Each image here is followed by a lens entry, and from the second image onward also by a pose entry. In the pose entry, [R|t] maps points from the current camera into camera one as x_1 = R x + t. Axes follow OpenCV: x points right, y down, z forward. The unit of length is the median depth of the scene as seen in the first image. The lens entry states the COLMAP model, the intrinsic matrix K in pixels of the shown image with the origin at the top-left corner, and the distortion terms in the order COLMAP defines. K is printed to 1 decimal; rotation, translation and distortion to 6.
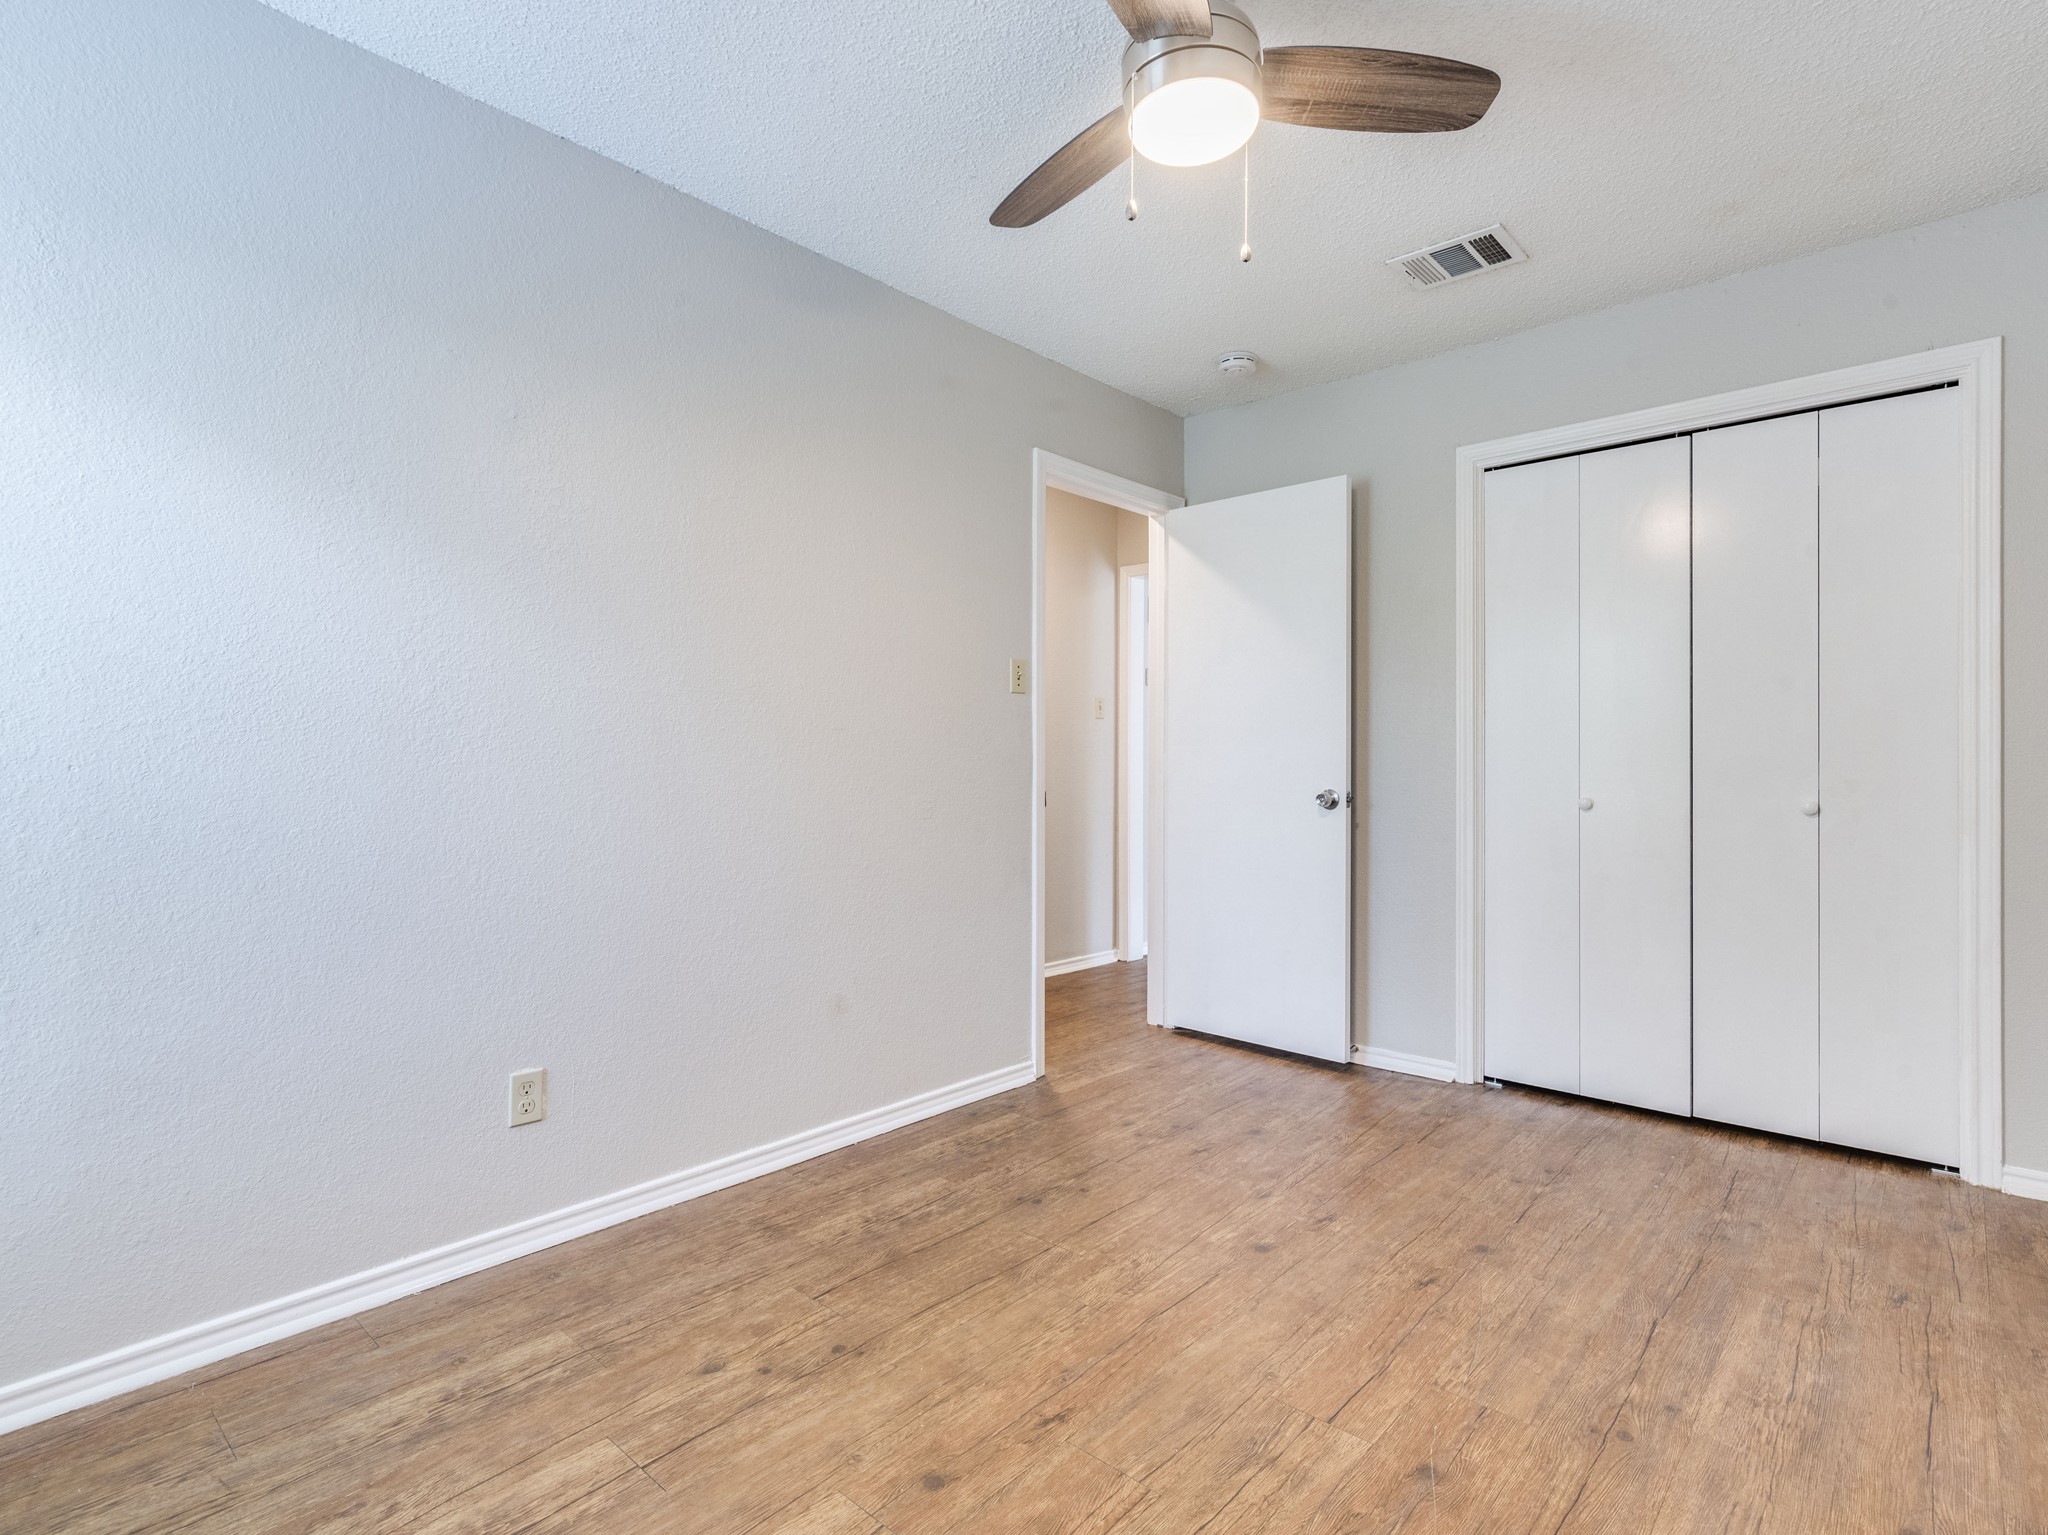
lens RADIAL K [[1011.3, 0, 1023.8], [0, 1011.3, 770.5], [0, 0, 1]] dist [0.009424, -0.001553]
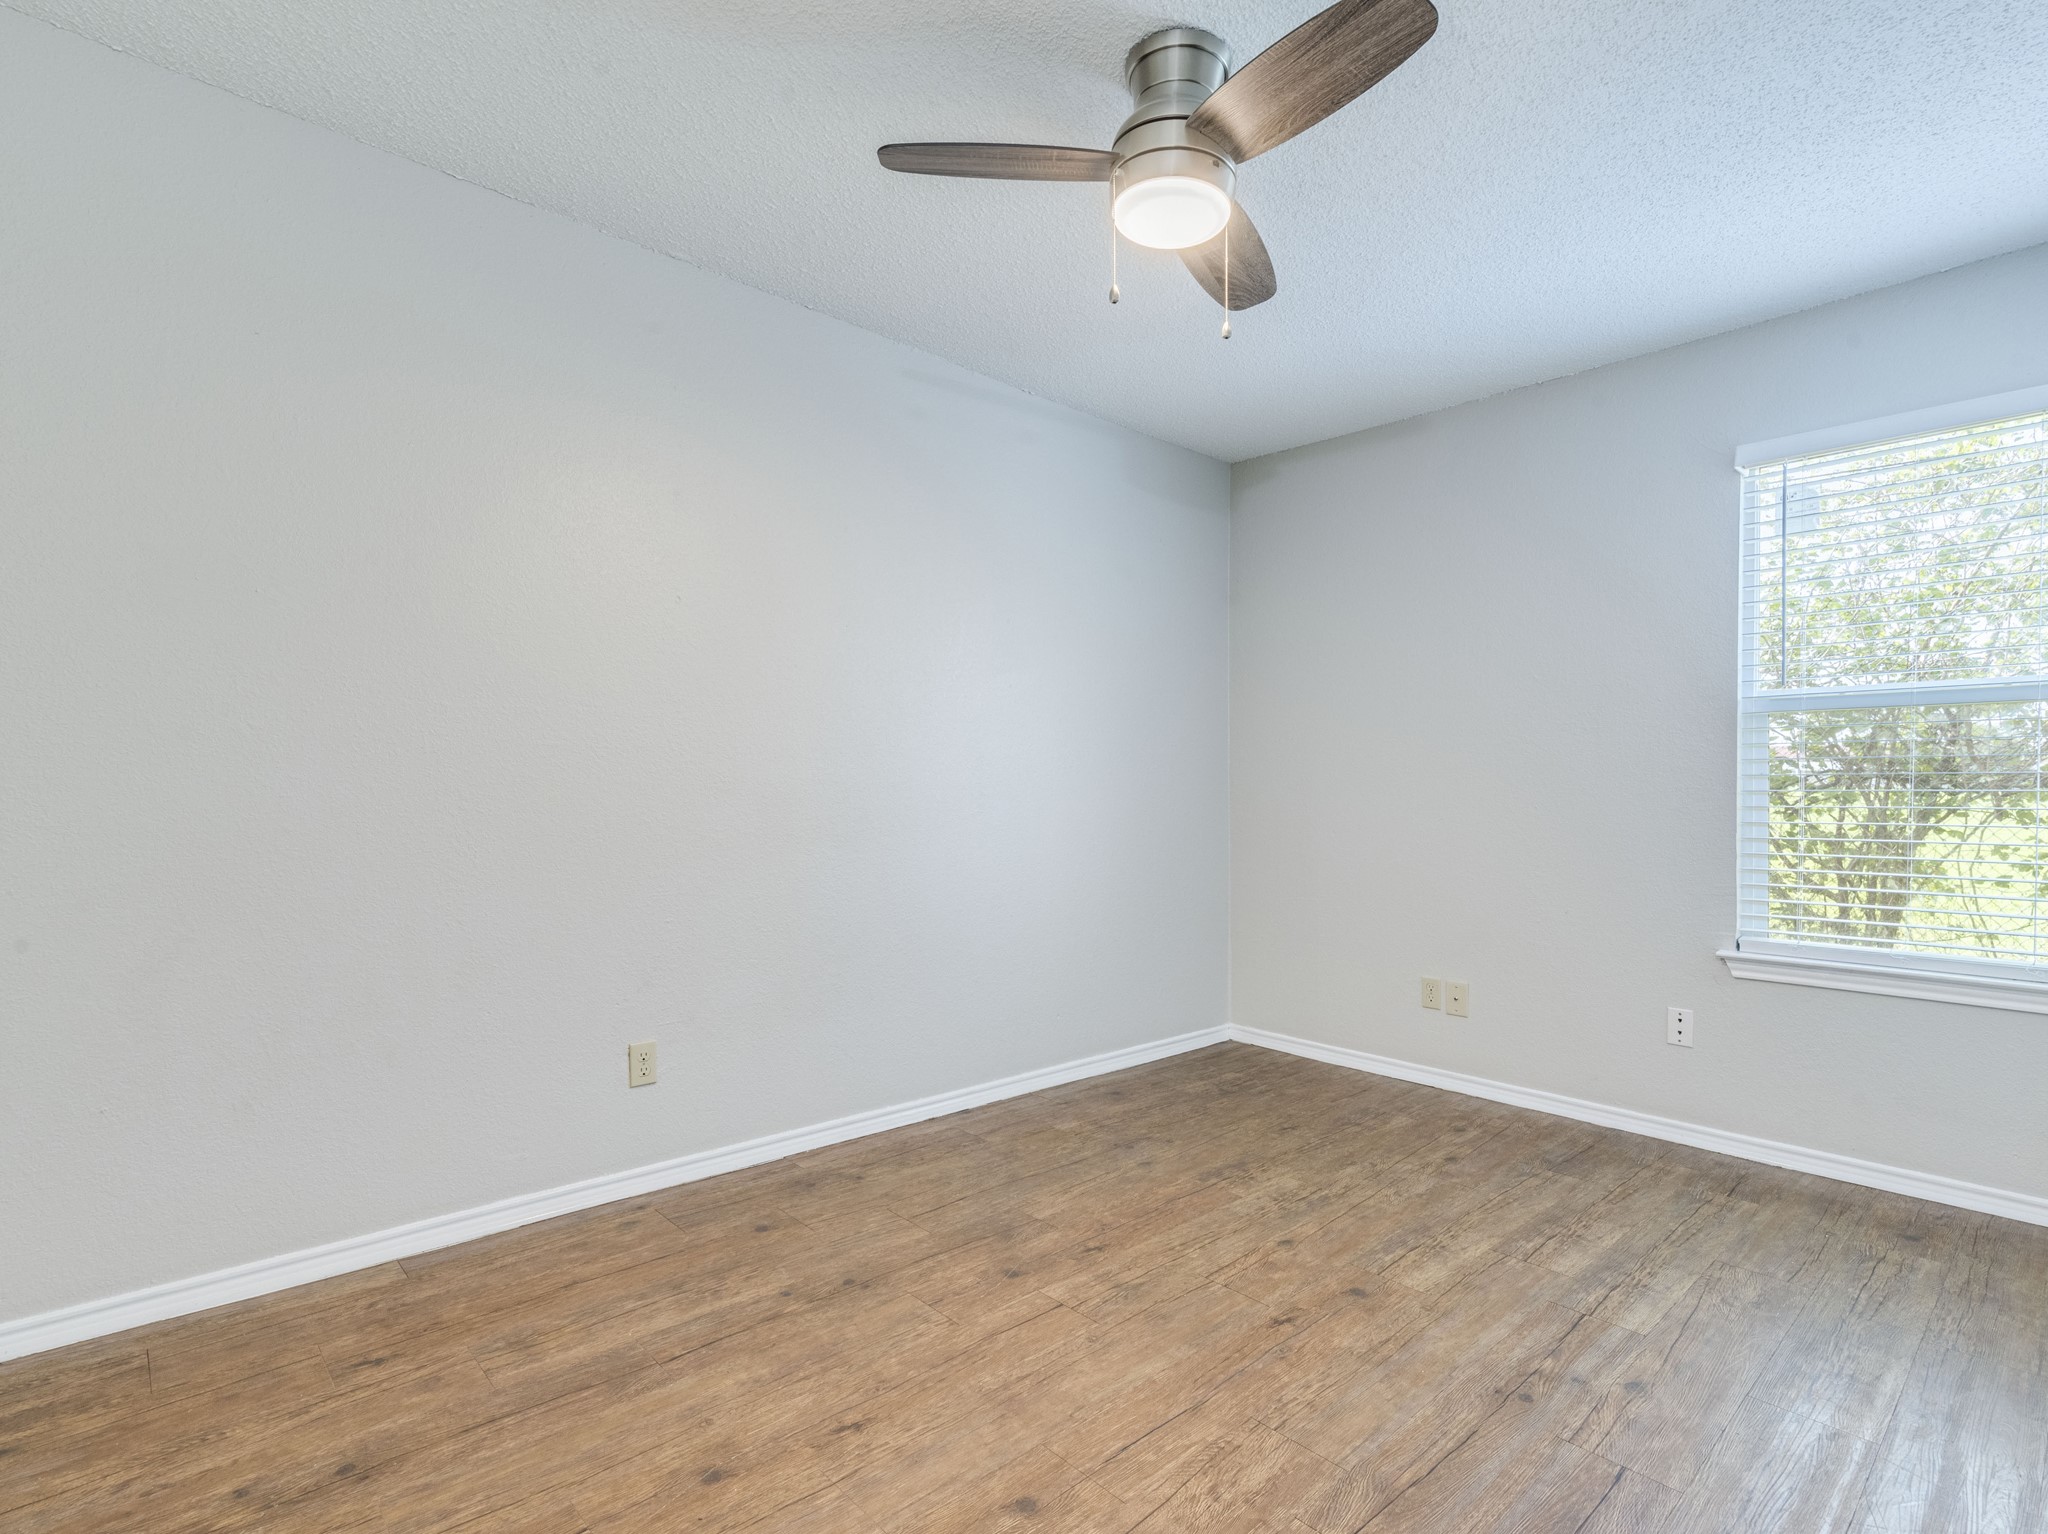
lens RADIAL K [[1011.3, 0, 1022.4], [0, 1011.3, 773.7], [0, 0, 1]] dist [0.009424, -0.001553]
pose [[-0.996614, -0.014083, 0.081005, 0.230732], [-0.014403, 0.999891, -0.003364, -0.016626], [-0.080949, -0.004520, -0.996708, 2.046106]]
